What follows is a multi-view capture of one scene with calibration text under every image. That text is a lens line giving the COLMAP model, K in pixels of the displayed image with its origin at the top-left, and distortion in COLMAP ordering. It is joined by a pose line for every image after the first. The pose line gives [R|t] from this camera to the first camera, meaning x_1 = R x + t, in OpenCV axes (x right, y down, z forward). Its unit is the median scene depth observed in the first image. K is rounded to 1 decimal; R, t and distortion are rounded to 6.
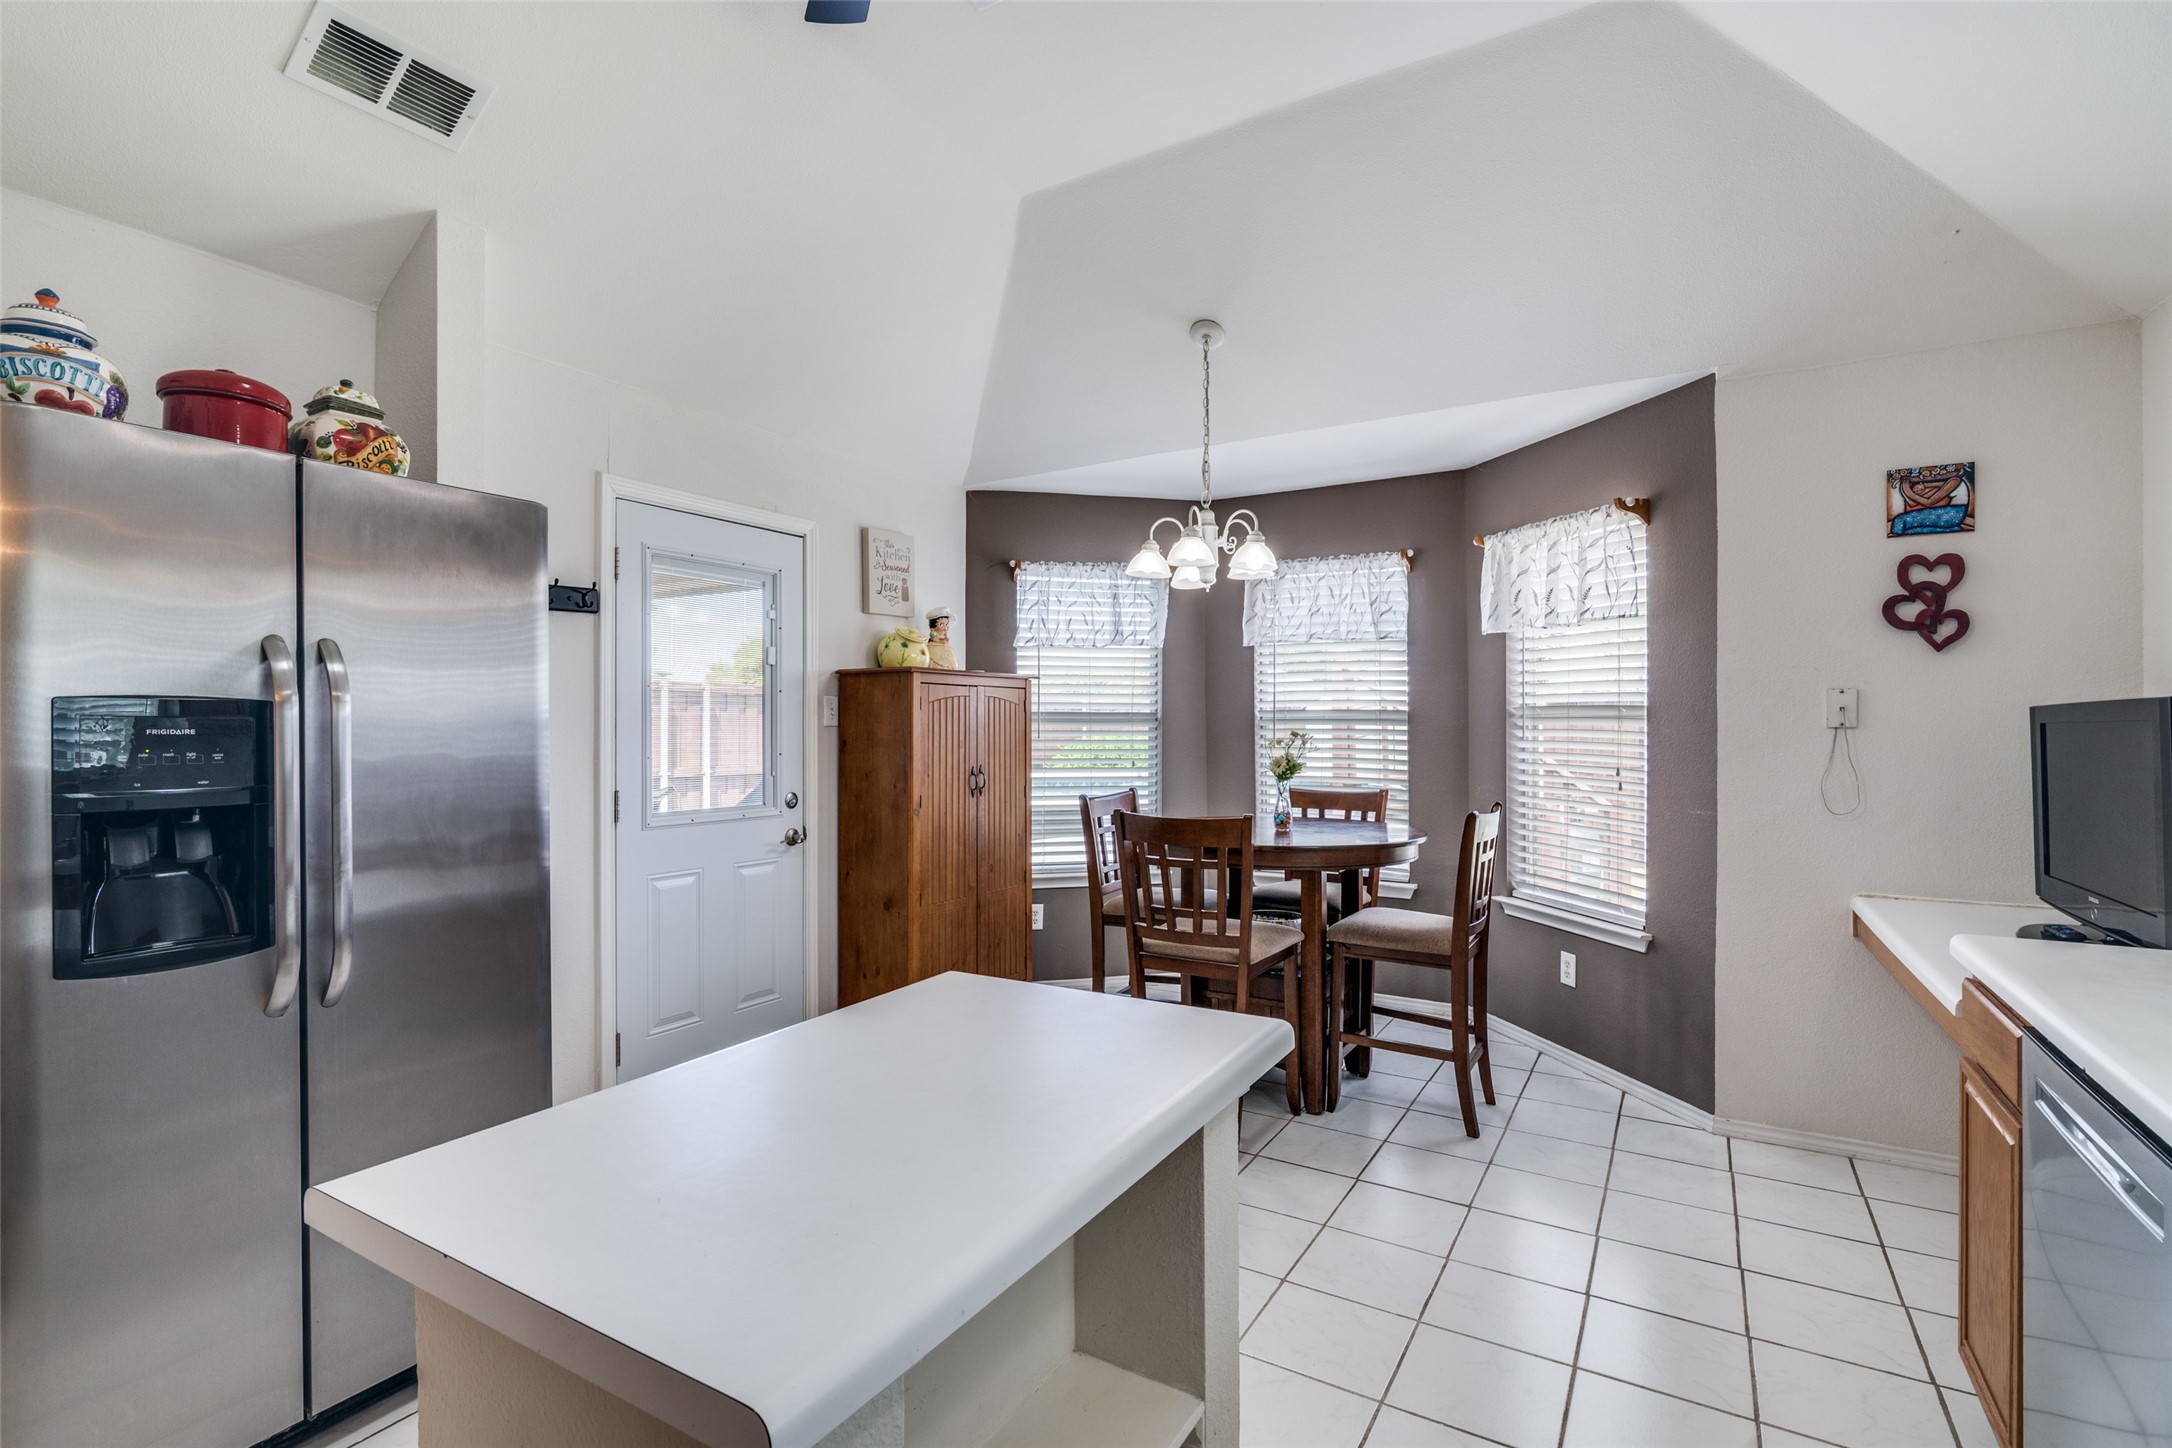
lens RADIAL K [[1006.7, 0, 1053.2], [0, 1006.7, 727.3], [0, 0, 1]] dist [0.001743, -0.000229]
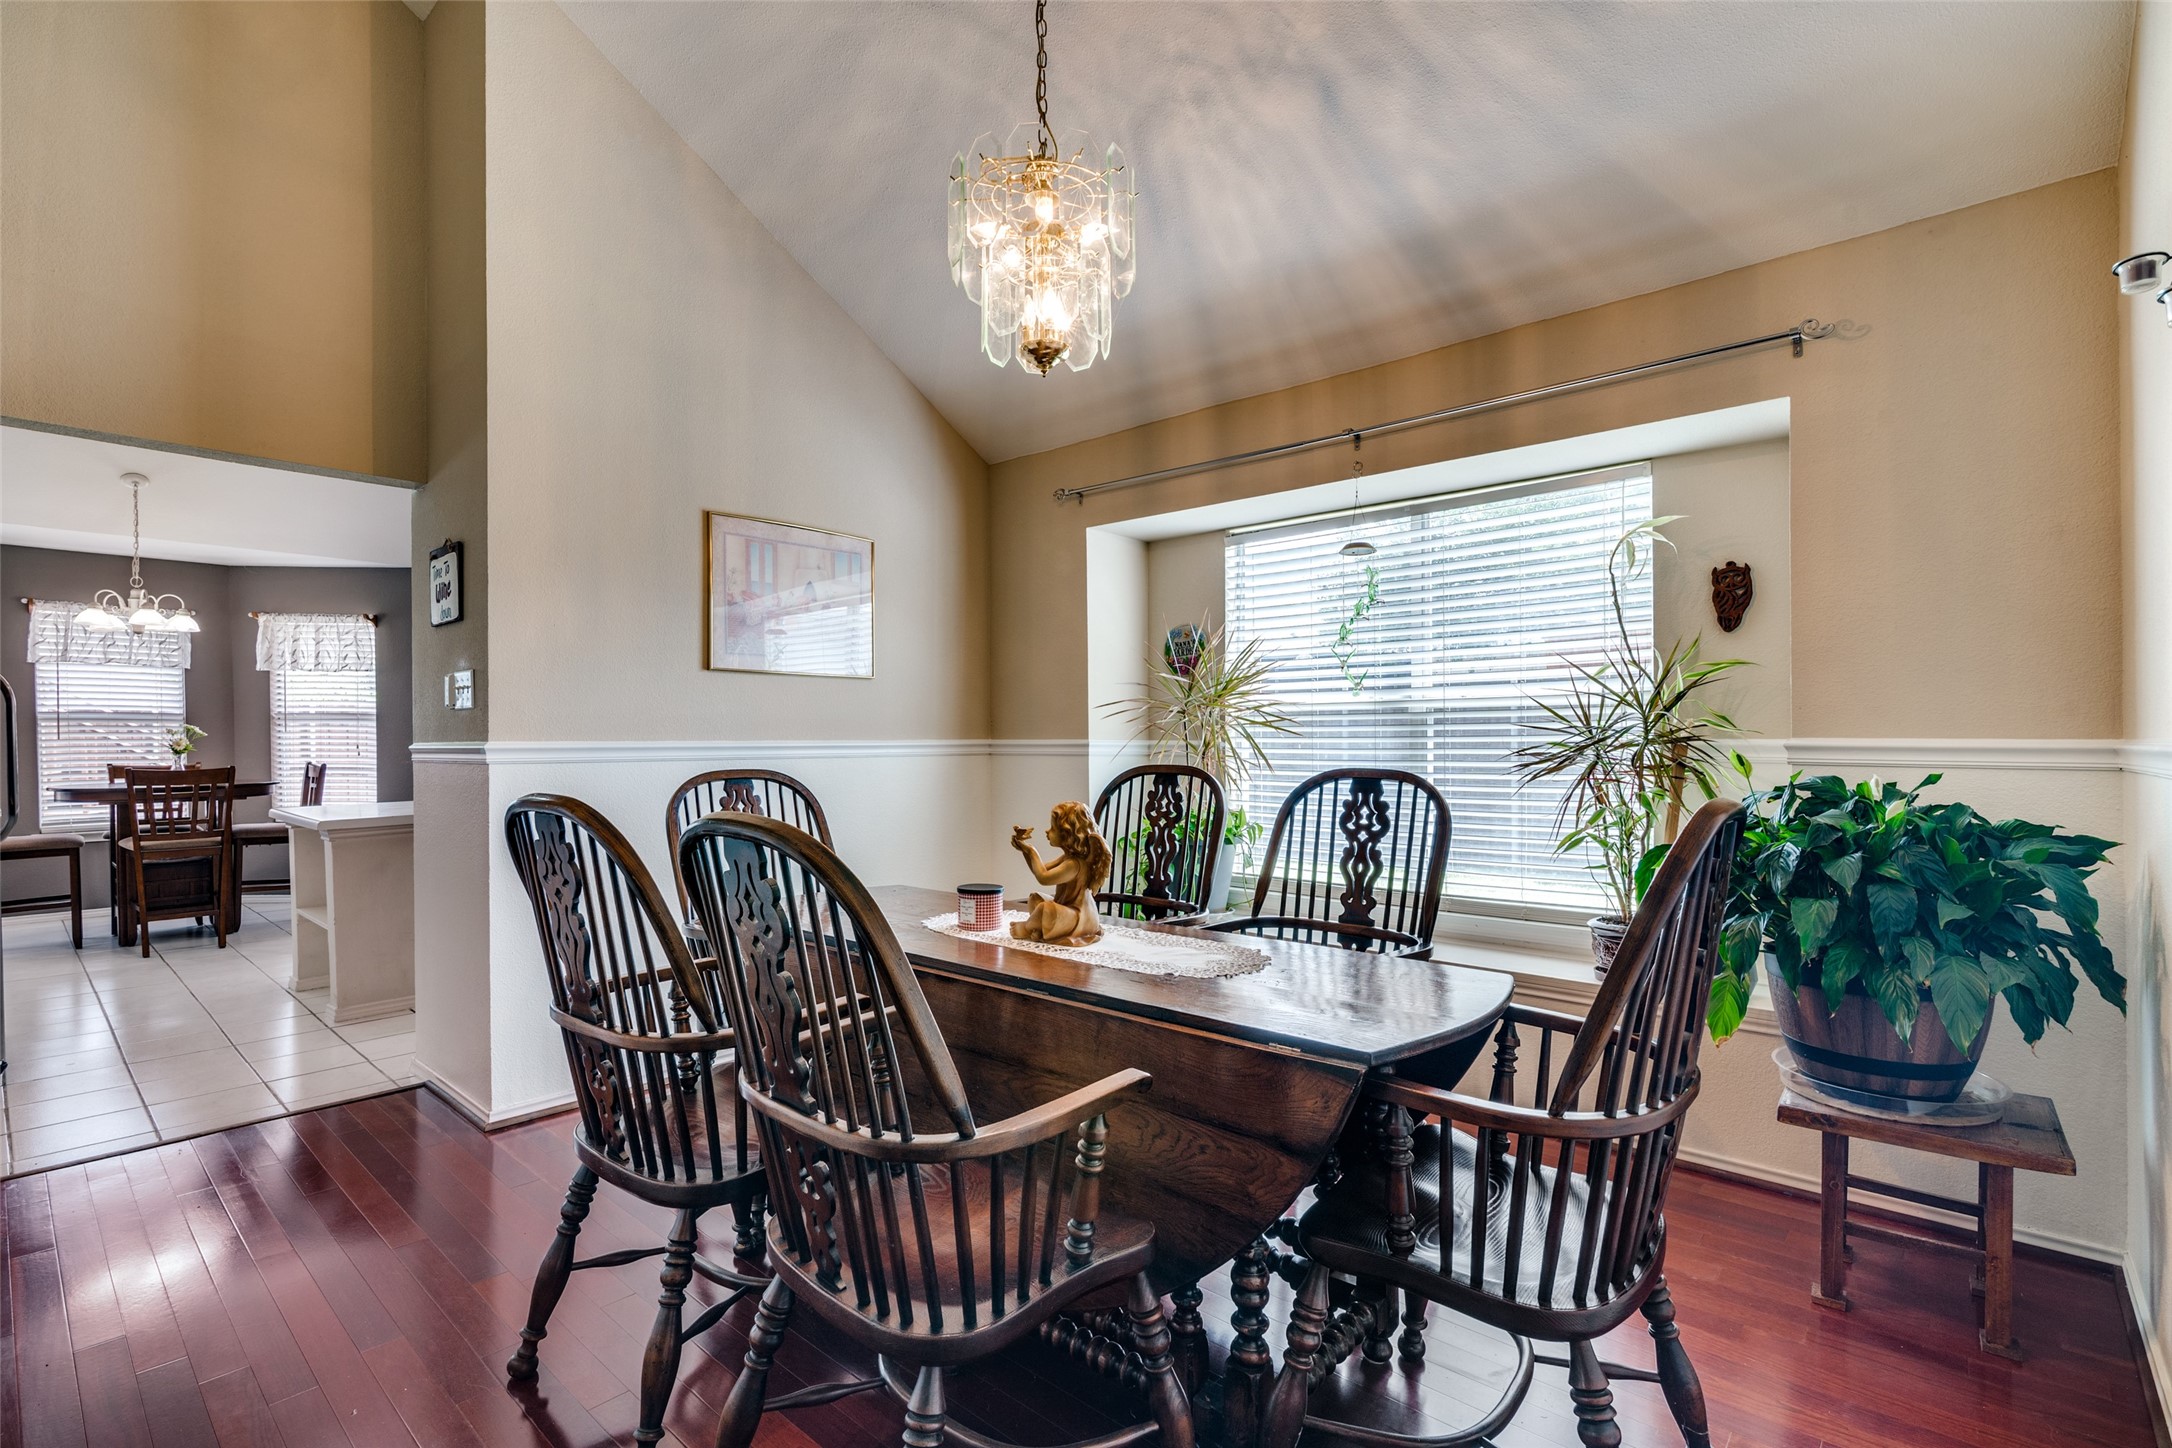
lens RADIAL K [[1029.6, 0, 1083.2], [0, 1029.6, 741.9], [0, 0, 1]] dist [-0.002279, -0.000653]
pose [[0.185652, -0.007710, 0.982585, -1.331447], [0.006617, 0.999956, 0.006596, 0.035391], [-0.982593, 0.005277, 0.185695, -0.905156]]
